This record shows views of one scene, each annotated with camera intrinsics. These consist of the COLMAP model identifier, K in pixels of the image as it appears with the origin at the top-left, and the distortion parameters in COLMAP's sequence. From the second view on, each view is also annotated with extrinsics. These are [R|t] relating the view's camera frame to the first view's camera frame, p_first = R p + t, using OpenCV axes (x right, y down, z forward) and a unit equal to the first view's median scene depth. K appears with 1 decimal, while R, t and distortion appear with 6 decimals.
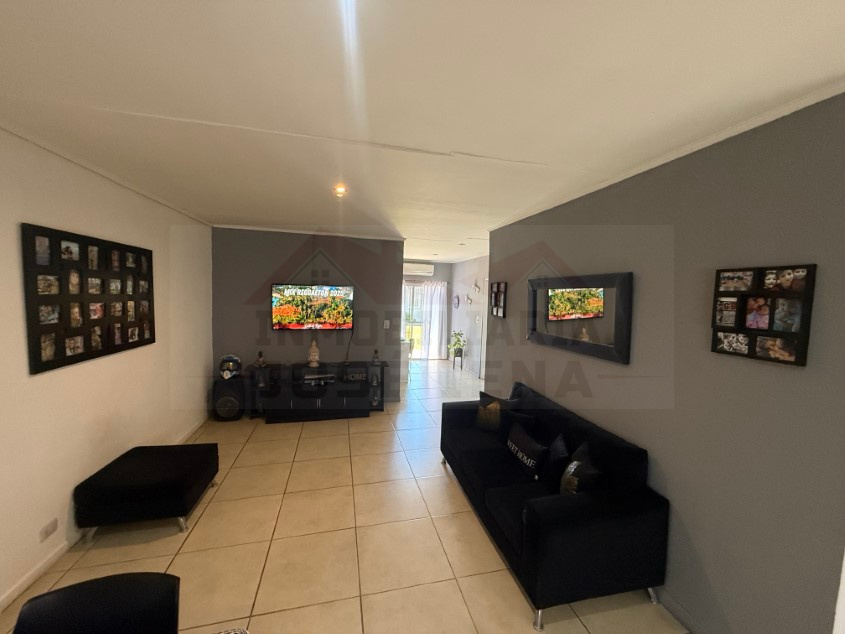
lens RADIAL K [[336.7, 0, 423.2], [0, 336.7, 316.8], [0, 0, 1]] dist [-0.000438, -0.000204]
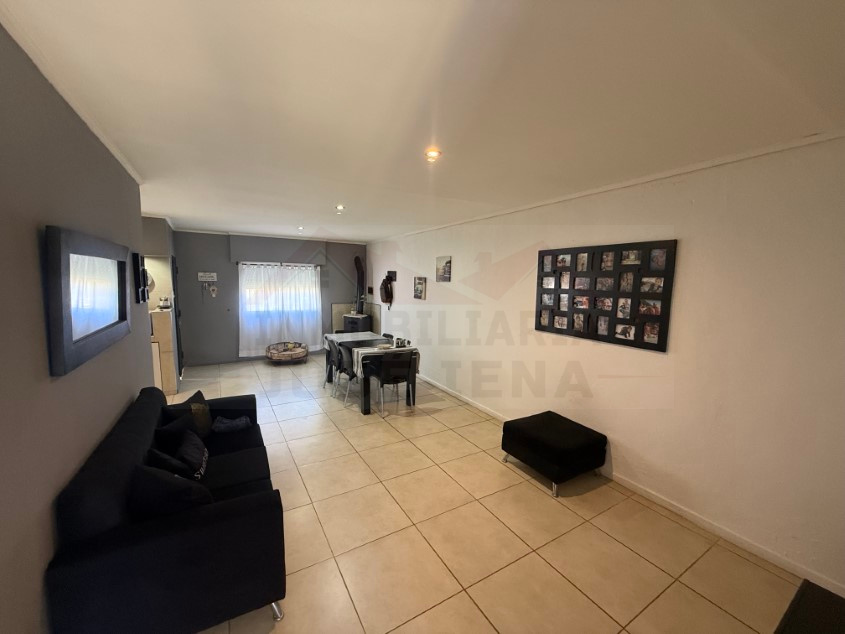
lens RADIAL K [[336.7, 0, 423.1], [0, 336.7, 316.7], [0, 0, 1]] dist [-0.000438, -0.000204]
pose [[-0.954791, -0.014036, -0.296946, 0.007743], [-0.065462, 0.984293, 0.163957, -0.076411], [0.289980, 0.175983, -0.940713, 1.148733]]
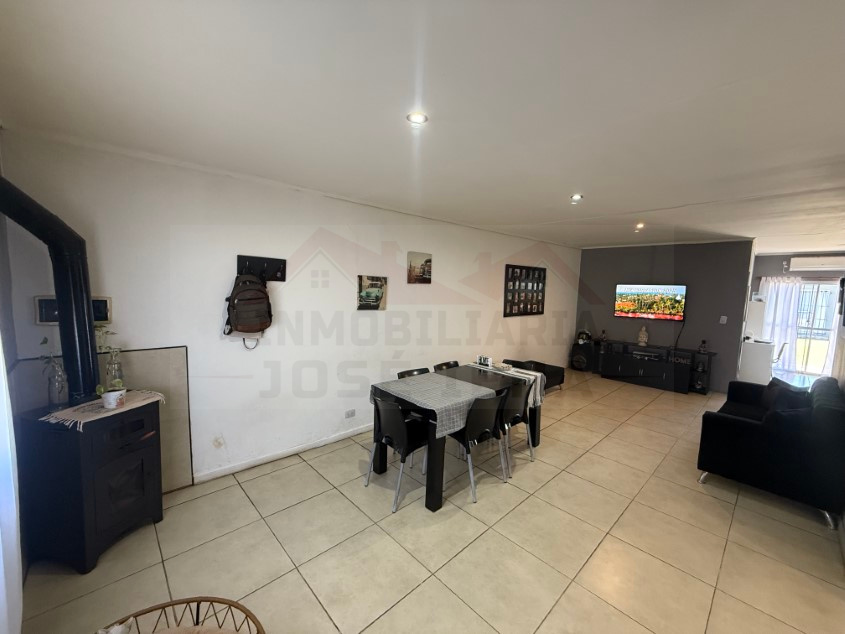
lens RADIAL K [[336.7, 0, 420.7], [0, 336.7, 321.0], [0, 0, 1]] dist [-0.000438, -0.000204]
pose [[0.481818, 0.076188, -0.872953, 0.438829], [-0.071059, 0.996329, 0.047735, 0.053090], [0.873386, 0.039032, 0.485463, -0.443017]]
